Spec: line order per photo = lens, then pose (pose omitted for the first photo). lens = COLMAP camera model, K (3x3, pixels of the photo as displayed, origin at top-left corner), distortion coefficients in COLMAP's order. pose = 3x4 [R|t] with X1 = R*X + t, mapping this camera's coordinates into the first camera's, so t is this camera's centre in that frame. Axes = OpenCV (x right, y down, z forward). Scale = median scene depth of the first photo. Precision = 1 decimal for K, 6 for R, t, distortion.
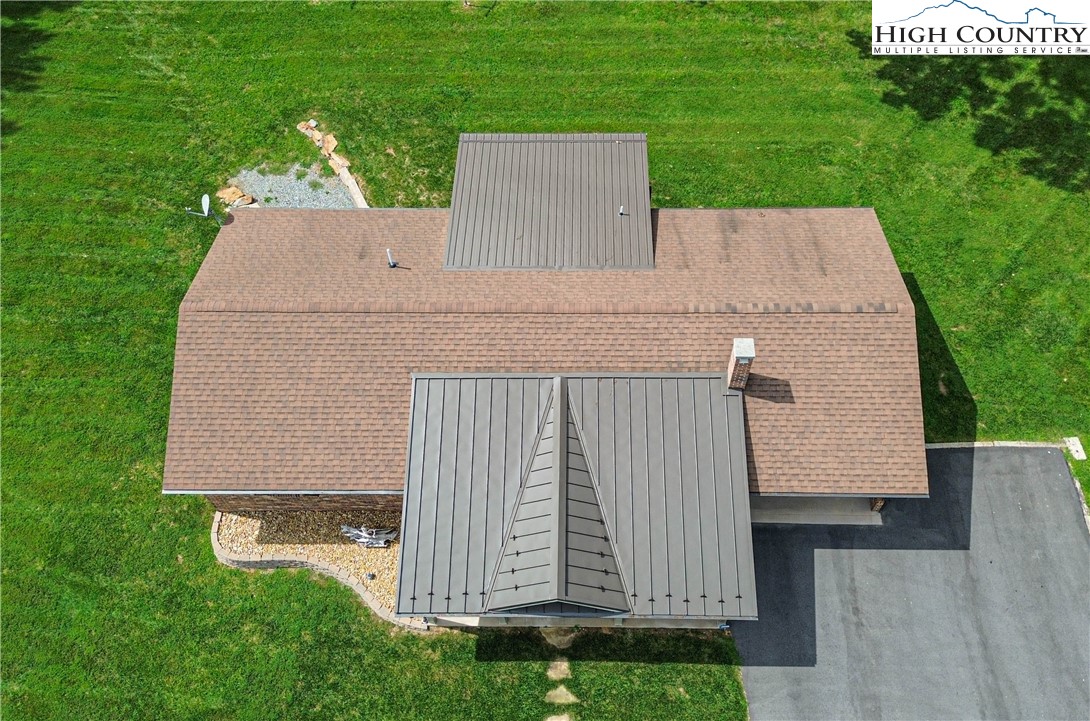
lens RADIAL K [[967.3, 0, 566.4], [0, 967.3, 362.5], [0, 0, 1]] dist [0.021366, 0.017311]
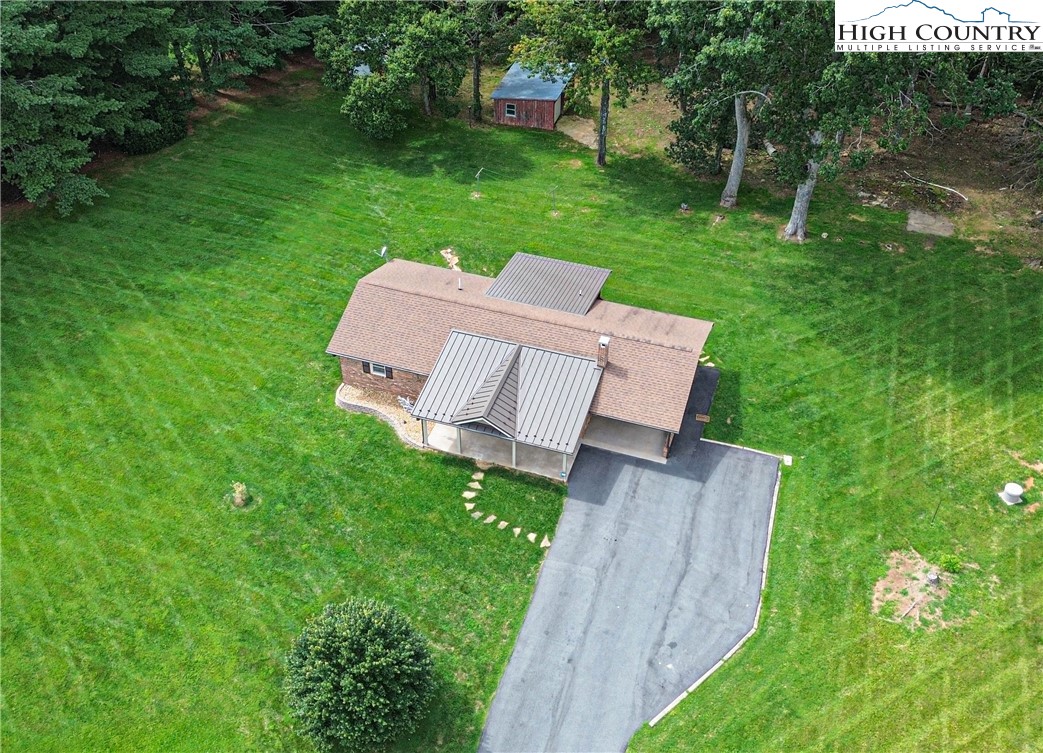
lens RADIAL K [[1032.9, 0, 501.2], [0, 1032.9, 403.5], [0, 0, 1]] dist [0.084632, -0.015104]
pose [[0.947978, 0.225373, -0.224822, 0.467660], [-0.279608, 0.927097, -0.249620, 0.675489], [0.152175, 0.299497, 0.941884, -1.009311]]
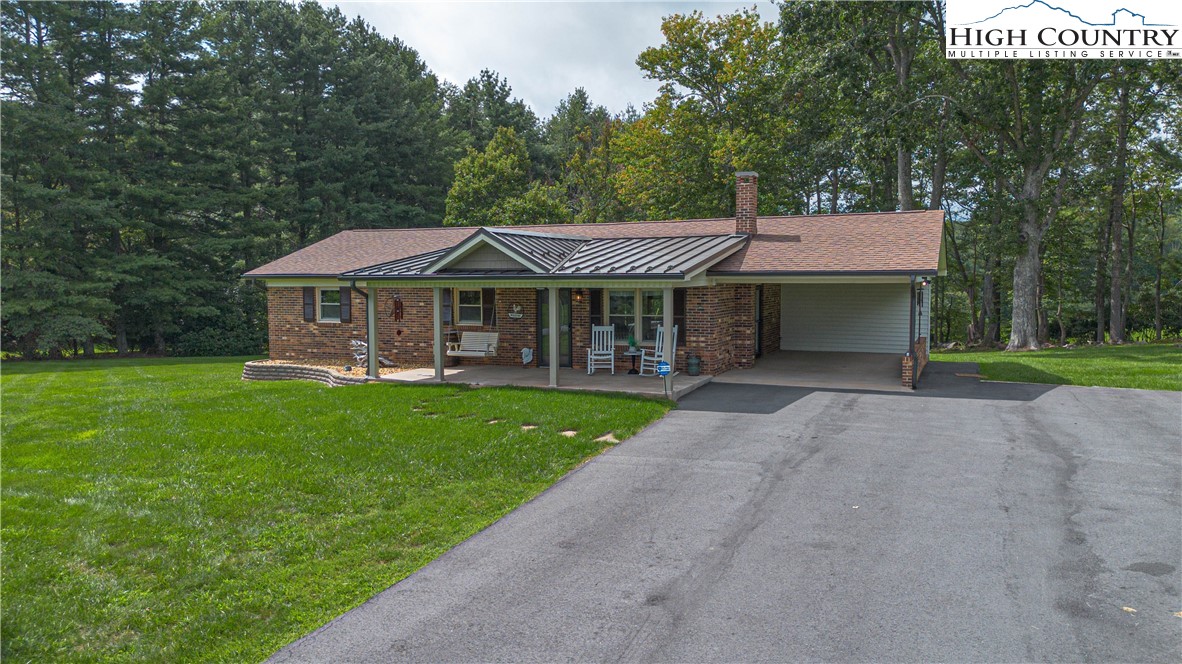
lens RADIAL K [[858.1, 0, 591.0], [0, 858.1, 332.0], [0, 0, 1]] dist [0.028878, -0.001867]
pose [[0.919858, 0.038128, -0.390395, 0.371771], [-0.342298, 0.564063, -0.751442, 0.787300], [0.191557, 0.824851, 0.531909, 0.562815]]
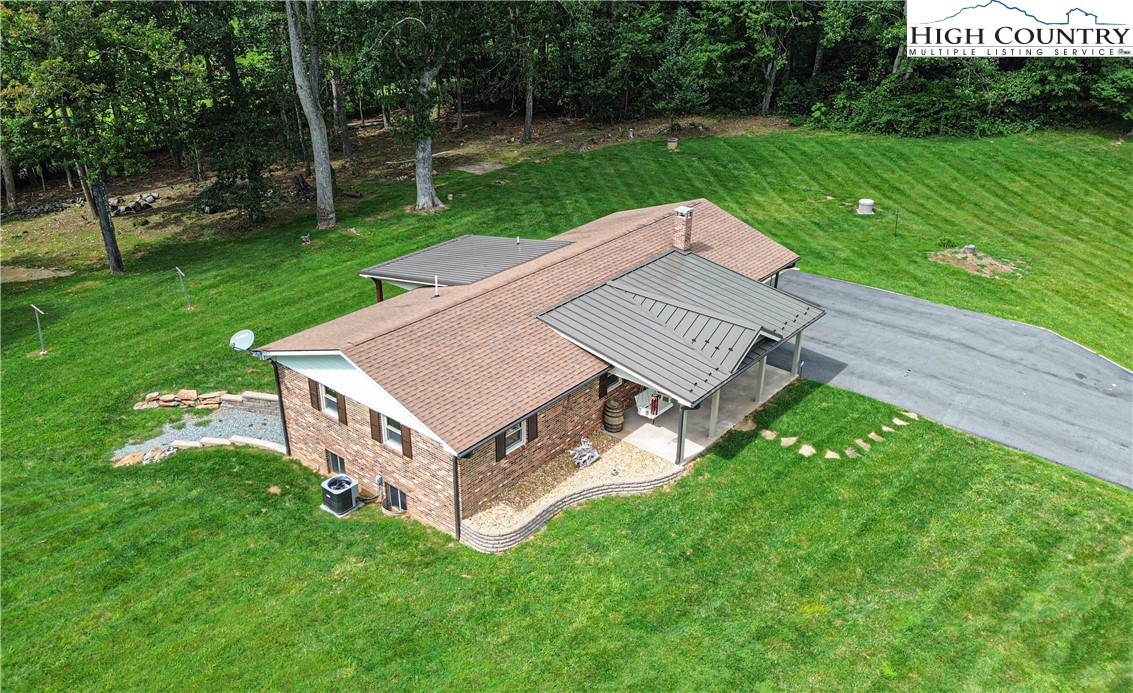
lens RADIAL K [[873.3, 0, 549.7], [0, 873.3, 349.3], [0, 0, 1]] dist [0.035255, -0.001031]
pose [[0.634382, -0.319605, 0.703855, -0.925365], [0.654424, 0.706682, -0.268941, 0.347851], [-0.411447, 0.631231, 0.657464, 0.291587]]
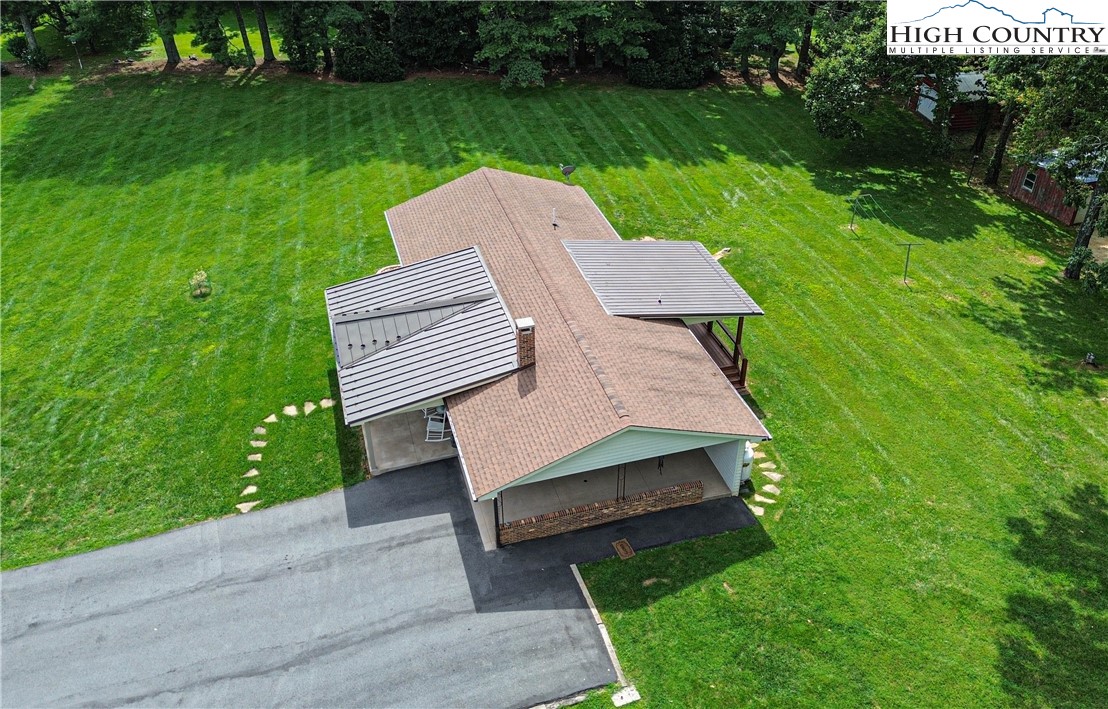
lens RADIAL K [[898.8, 0, 562.1], [0, 898.8, 355.9], [0, 0, 1]] dist [0.049409, -0.040595]
pose [[0.299460, 0.560452, -0.772151, 1.063780], [-0.820464, 0.564342, 0.091420, -0.129587], [0.486994, 0.606145, 0.628828, 0.274656]]
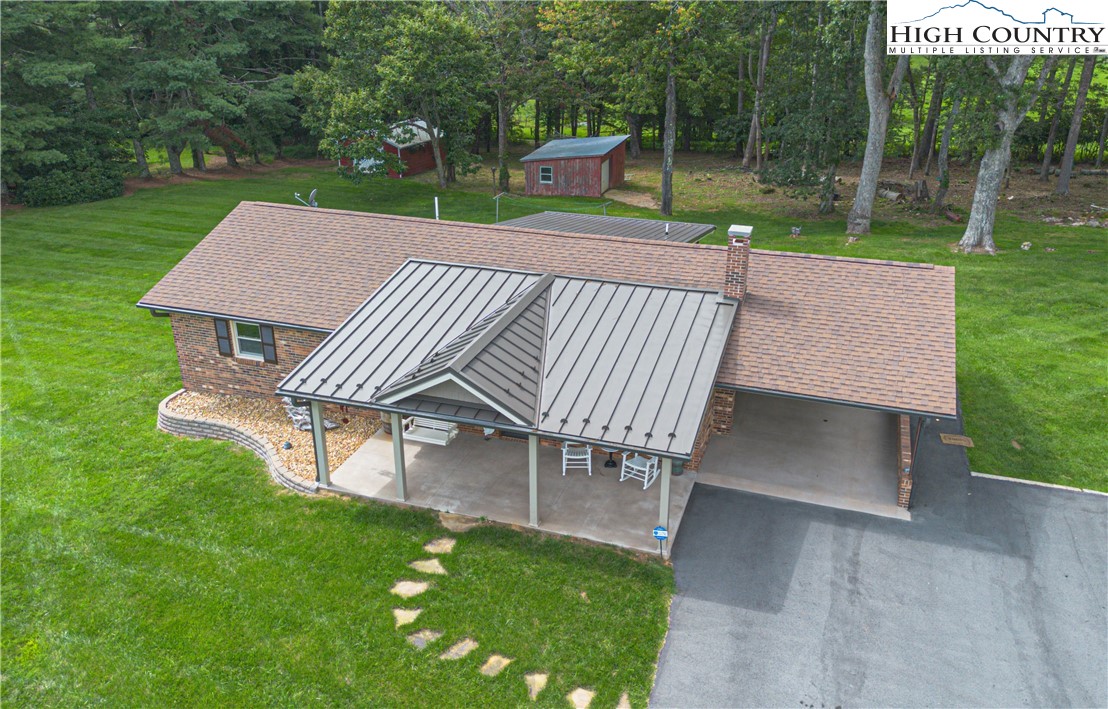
lens RADIAL K [[898.8, 0, 562.1], [0, 898.8, 355.9], [0, 0, 1]] dist [0.049409, -0.040595]
pose [[0.952200, 0.140994, -0.270992, 0.250876], [-0.271669, 0.796501, -0.540169, 0.542108], [0.139685, 0.587969, 0.796731, 0.340302]]
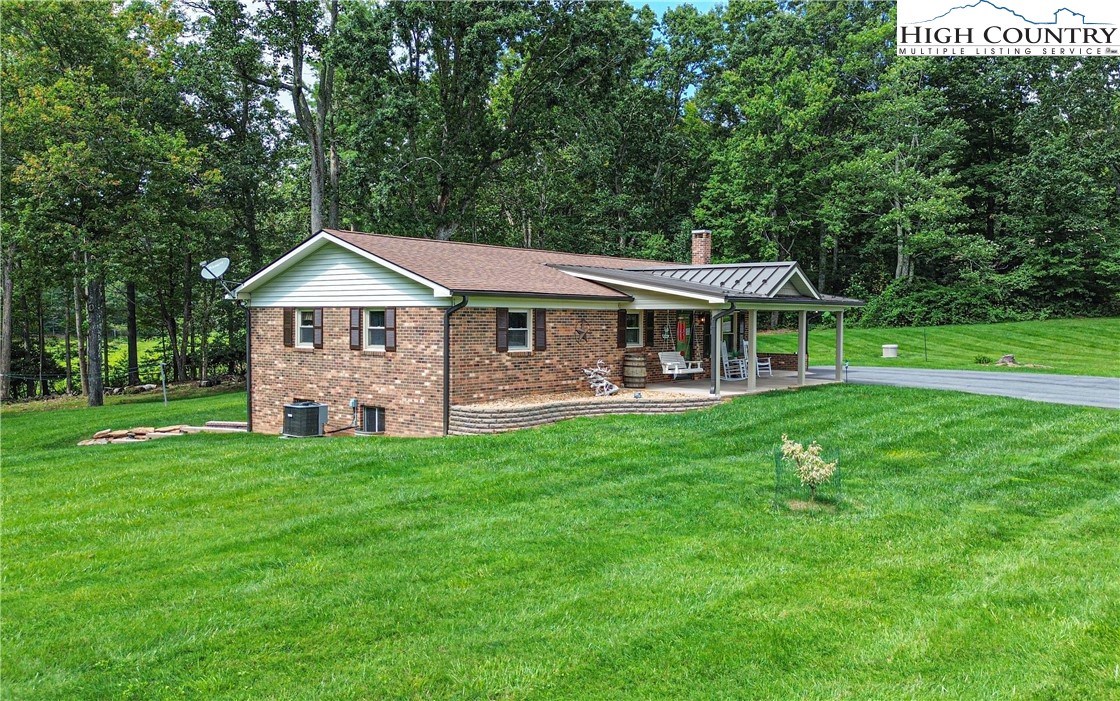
lens RADIAL K [[897.1, 0, 560.0], [0, 897.1, 350.5], [0, 0, 1]] dist [0.018203, -0.000626]
pose [[0.634077, -0.005622, 0.773249, -0.926327], [0.655586, 0.534195, -0.533707, 0.615856], [-0.410065, 0.845343, 0.342406, 0.717055]]
